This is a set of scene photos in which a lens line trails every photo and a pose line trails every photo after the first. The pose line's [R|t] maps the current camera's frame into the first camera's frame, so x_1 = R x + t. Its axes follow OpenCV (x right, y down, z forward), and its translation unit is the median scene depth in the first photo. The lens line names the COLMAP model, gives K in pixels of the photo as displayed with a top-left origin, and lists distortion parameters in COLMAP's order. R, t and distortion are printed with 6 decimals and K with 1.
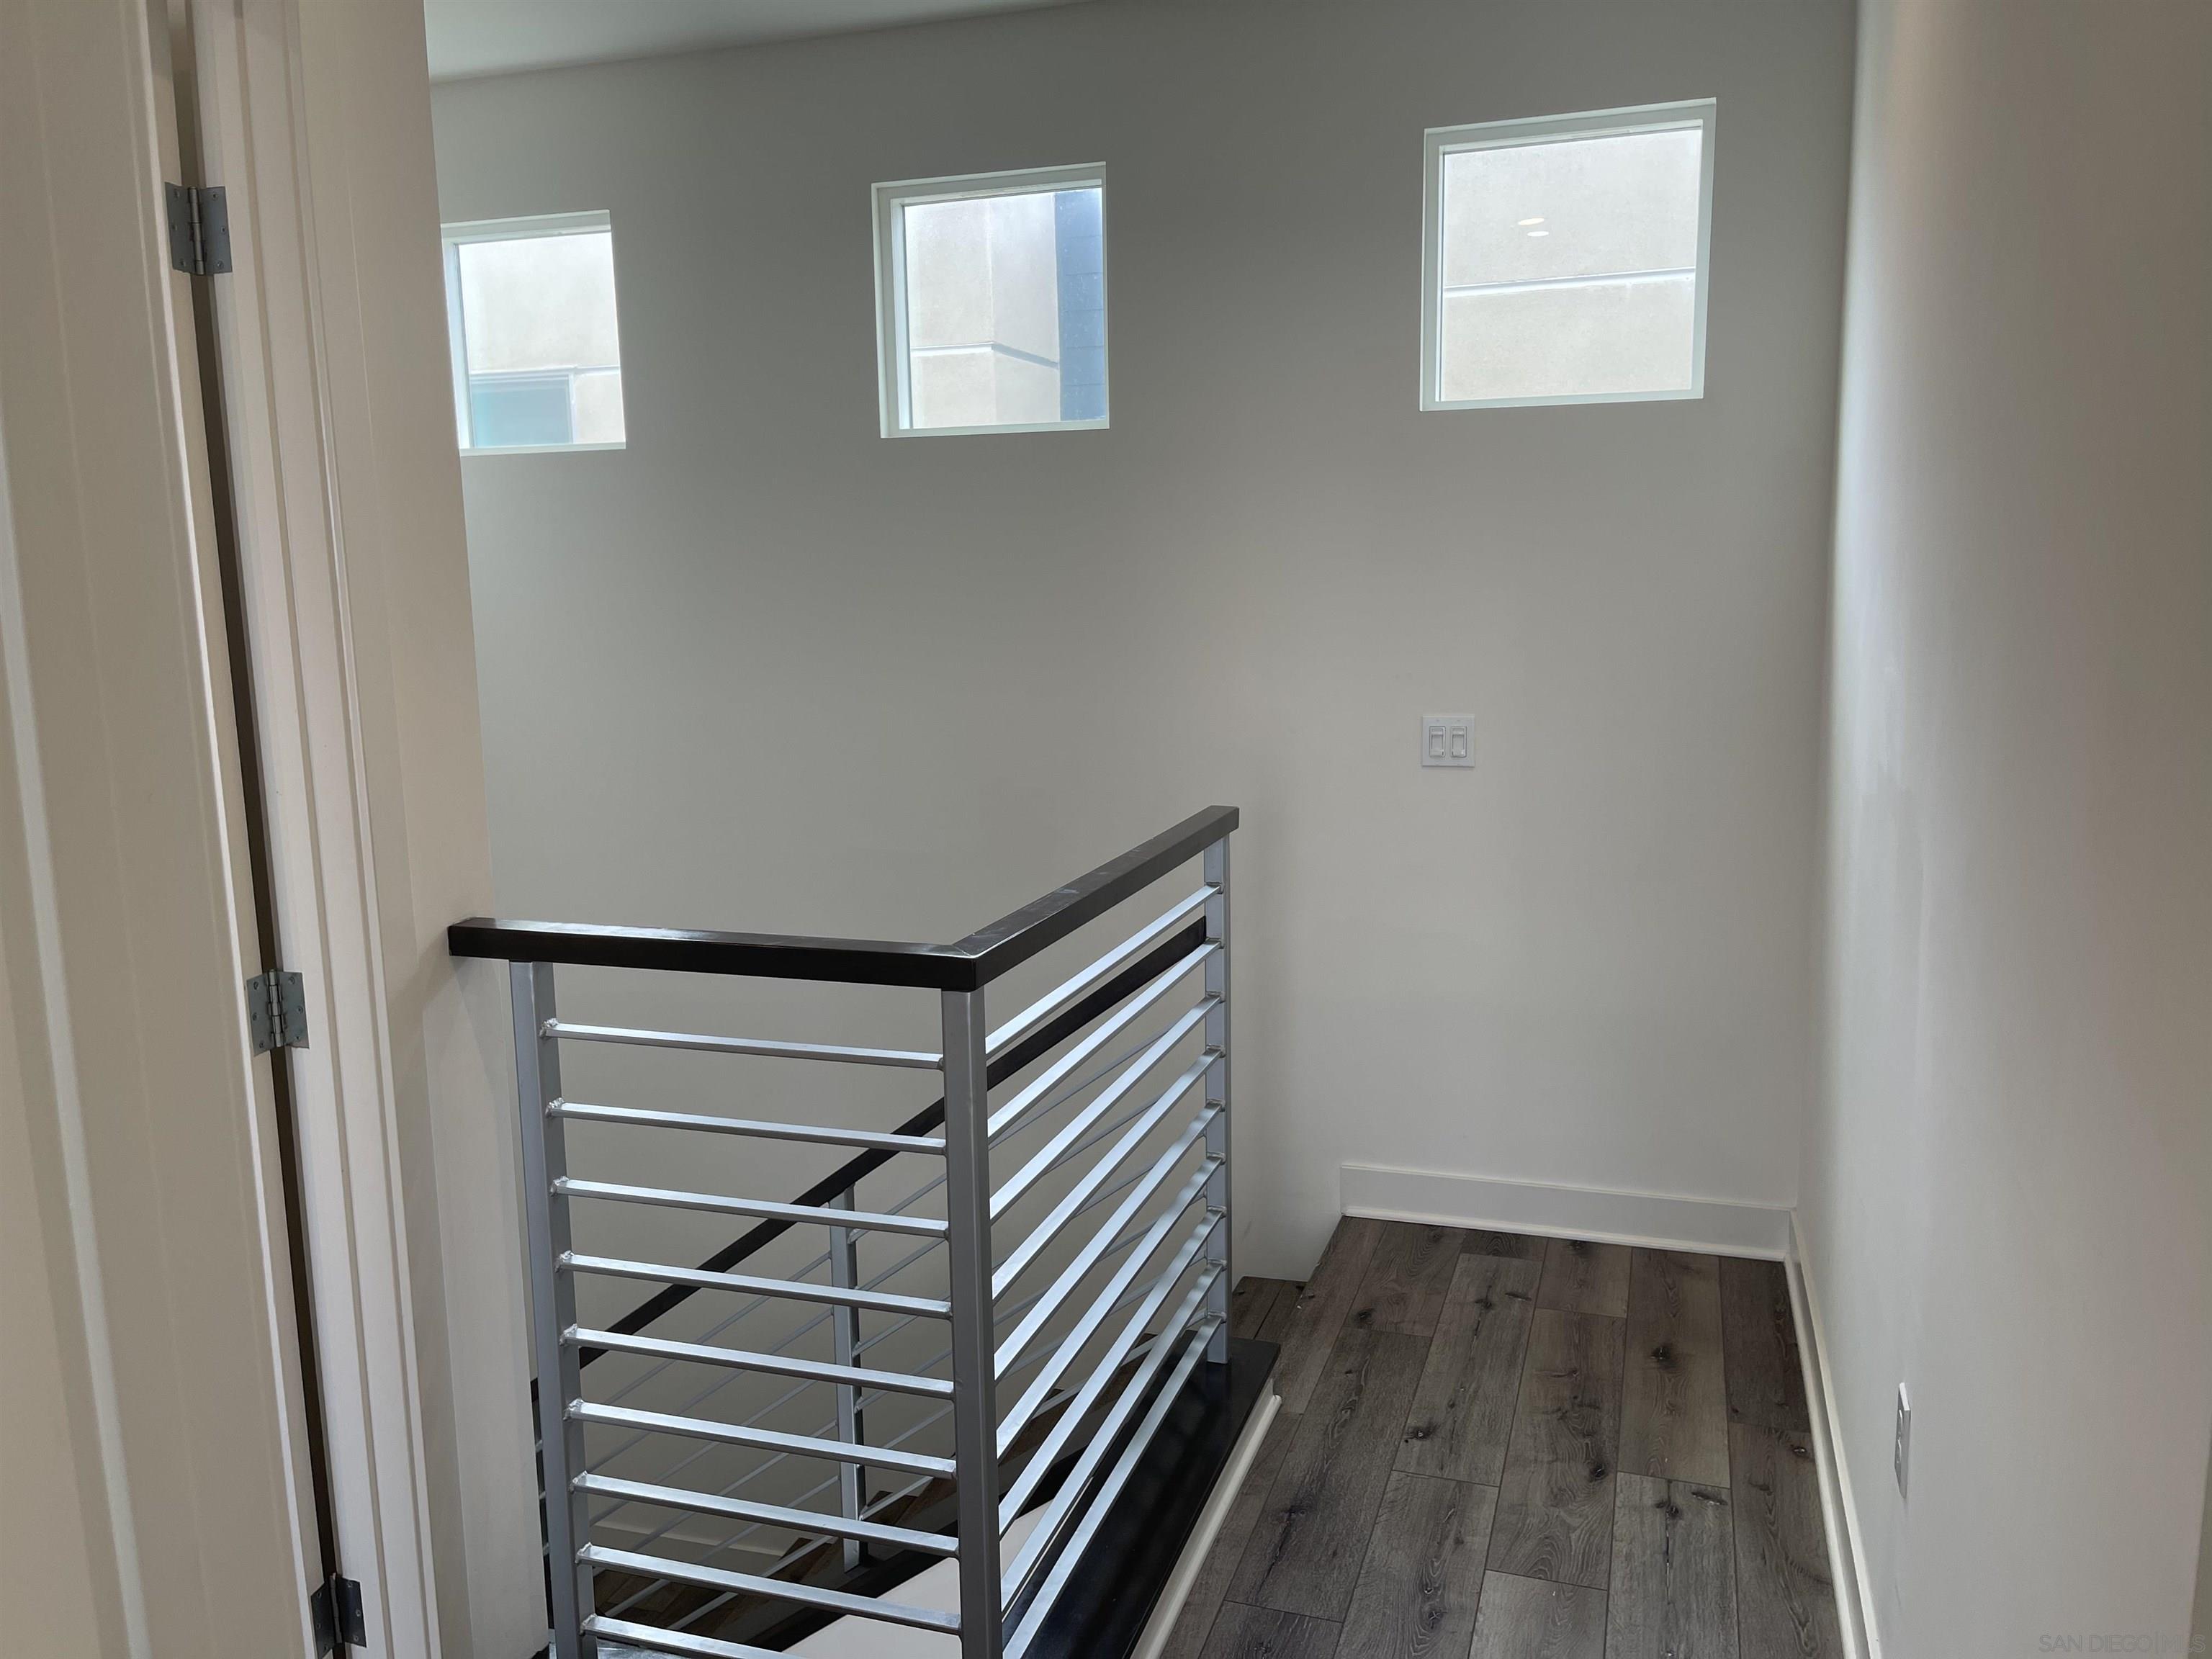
lens RADIAL K [[1667.6, 0, 1121.9], [0, 1667.6, 836.7], [0, 0, 1]] dist [0.063070, -0.075723]
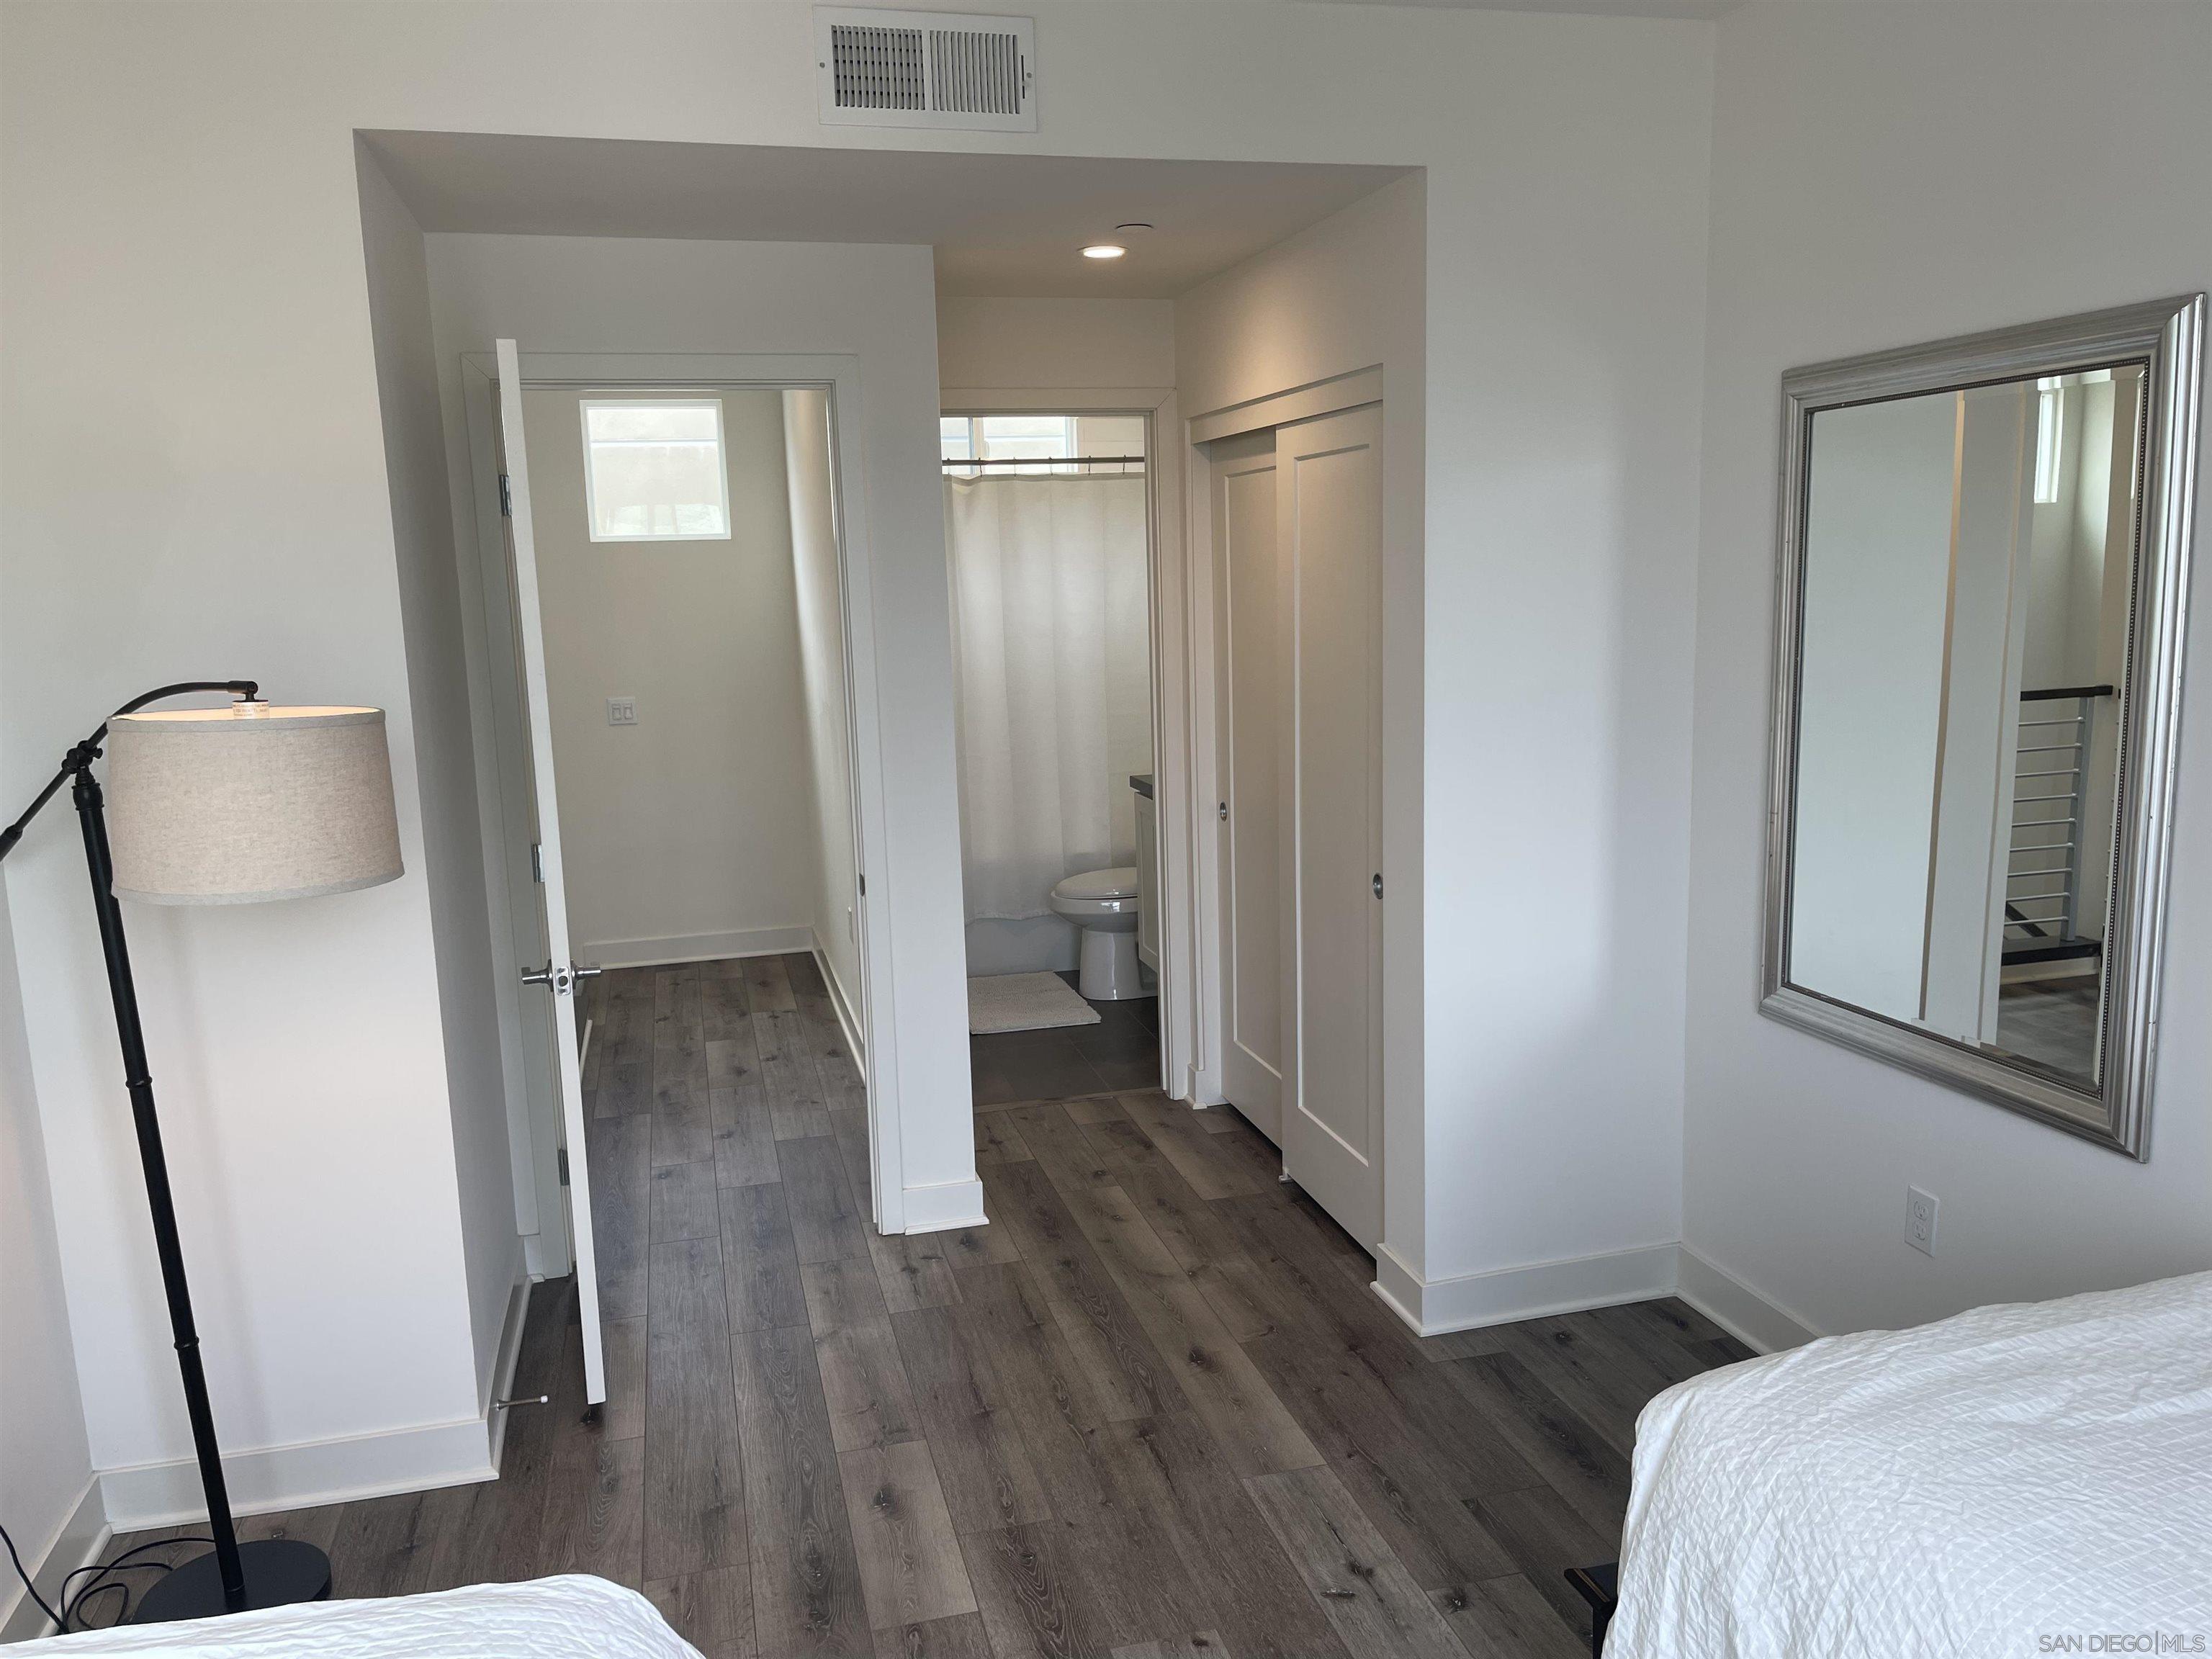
lens RADIAL K [[1667.6, 0, 1116.8], [0, 1667.6, 831.6], [0, 0, 1]] dist [0.063070, -0.075723]
pose [[0.837067, -0.092225, 0.539271, -0.468978], [0.100094, 0.994868, 0.014772, 0.134181], [-0.537866, 0.041613, 0.842003, -1.137229]]
